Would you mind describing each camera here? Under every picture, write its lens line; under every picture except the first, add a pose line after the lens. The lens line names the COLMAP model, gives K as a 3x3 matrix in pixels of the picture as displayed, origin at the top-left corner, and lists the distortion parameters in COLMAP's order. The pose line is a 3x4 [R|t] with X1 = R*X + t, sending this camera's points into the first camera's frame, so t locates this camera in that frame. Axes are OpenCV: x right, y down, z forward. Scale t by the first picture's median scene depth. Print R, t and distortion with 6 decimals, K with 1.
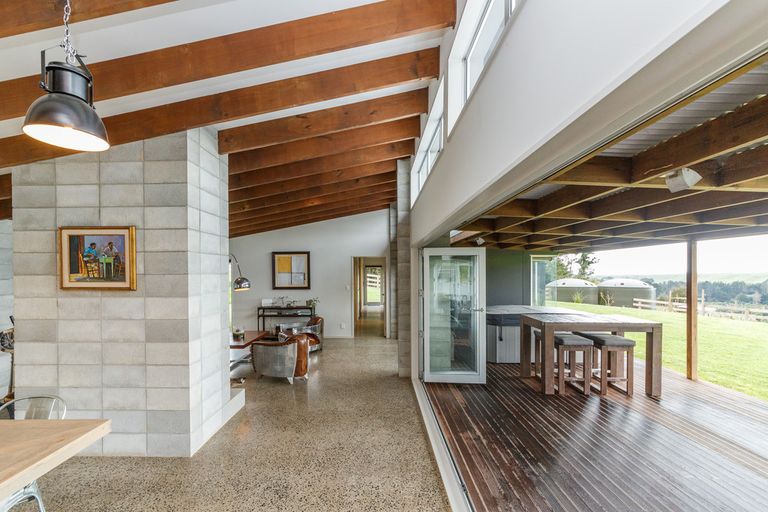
lens RADIAL K [[329.9, 0, 376.0], [0, 329.9, 275.3], [0, 0, 1]] dist [0.007190, 0.000018]
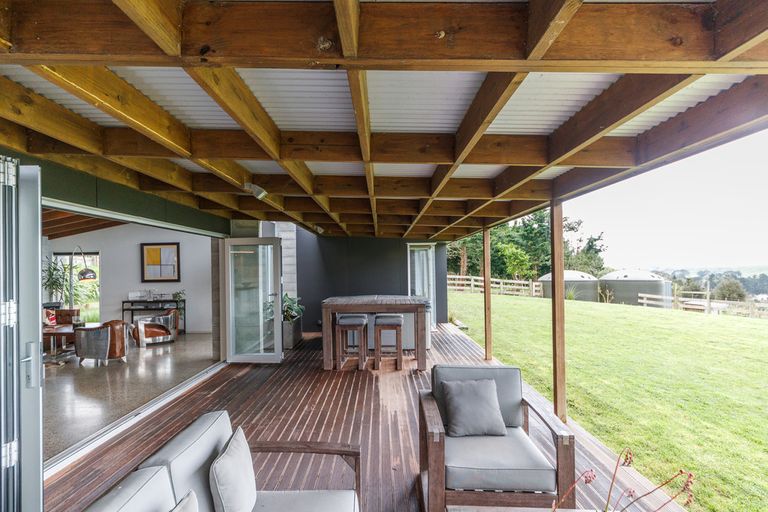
lens RADIAL K [[426.6, 0, 368.1], [0, 426.6, 268.6], [0, 0, 1]] dist [0.002121, 0.000024]
pose [[0.999703, -0.011352, -0.021559, 0.387145], [0.011230, 0.999920, -0.005808, 0.017913], [0.021624, 0.005564, 0.999751, -0.233213]]
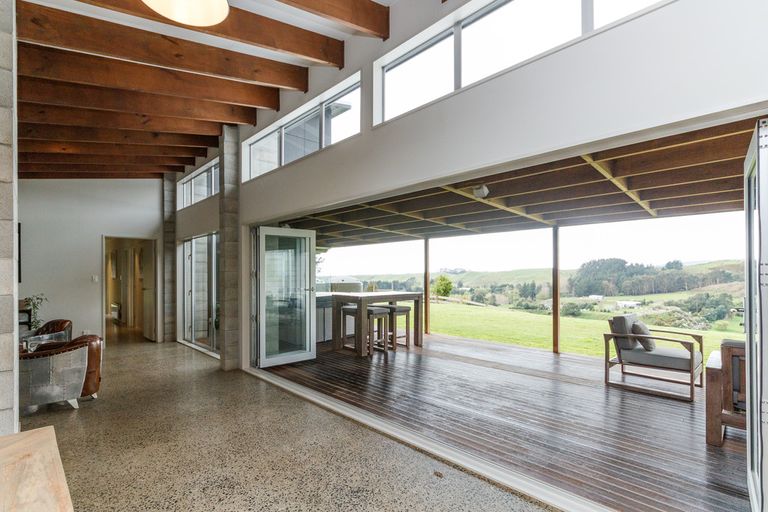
lens RADIAL K [[358.7, 0, 379.8], [0, 358.7, 272.9], [0, 0, 1]] dist [0.002310, 0.000268]
pose [[0.706853, -0.001198, 0.707359, -0.201176], [0.010965, 0.999897, -0.009264, 0.038385], [-0.707275, 0.014305, 0.706794, 0.018706]]
